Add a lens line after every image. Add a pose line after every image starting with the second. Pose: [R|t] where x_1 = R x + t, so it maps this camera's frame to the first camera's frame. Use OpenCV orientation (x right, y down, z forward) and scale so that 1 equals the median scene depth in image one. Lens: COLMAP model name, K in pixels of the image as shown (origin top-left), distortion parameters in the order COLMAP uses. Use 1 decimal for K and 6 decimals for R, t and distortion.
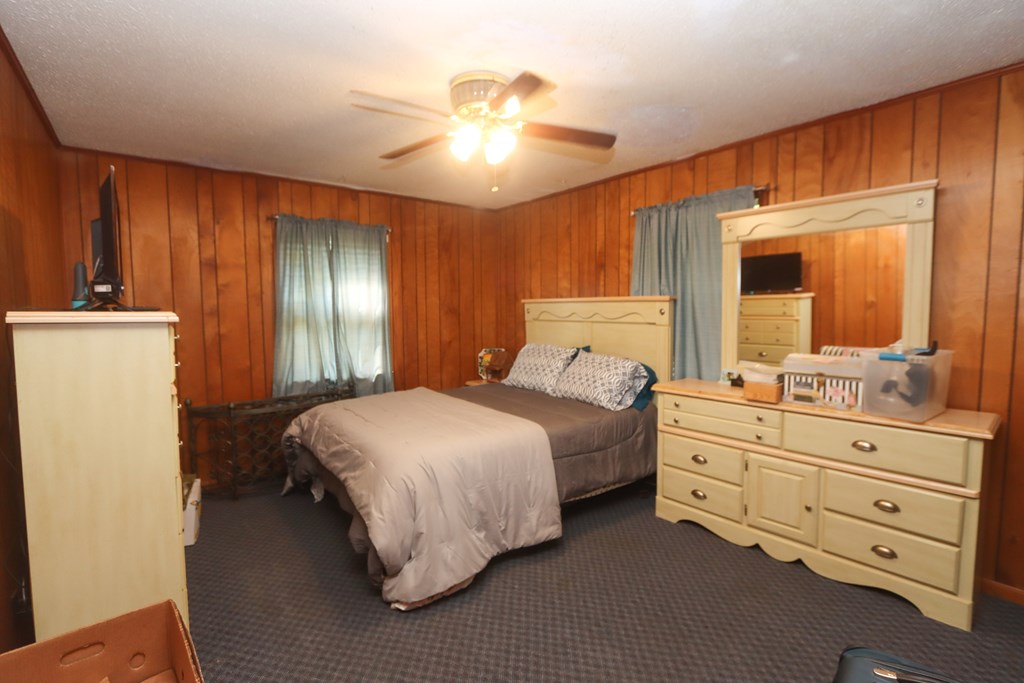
lens RADIAL K [[473.9, 0, 514.8], [0, 473.9, 344.4], [0, 0, 1]] dist [-0.014661, -0.000224]
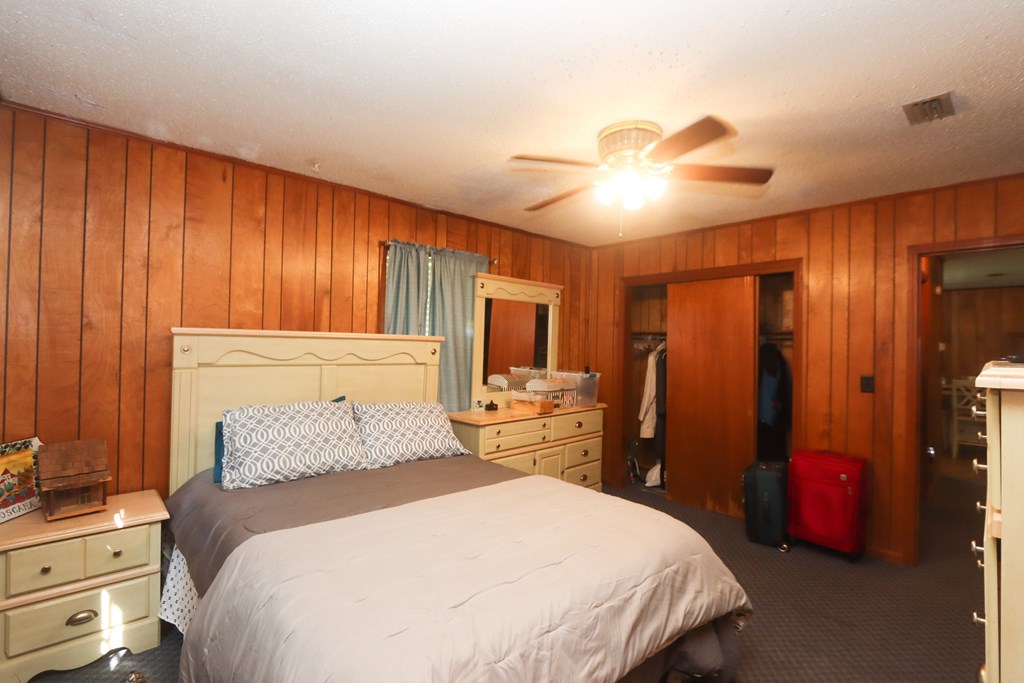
lens RADIAL K [[473.9, 0, 514.8], [0, 473.9, 344.4], [0, 0, 1]] dist [-0.014661, -0.000224]
pose [[-0.089556, 0.012802, 0.995900, -0.722131], [0.061506, 0.998080, -0.007299, -0.067155], [-0.994081, 0.060600, -0.090171, 0.923684]]
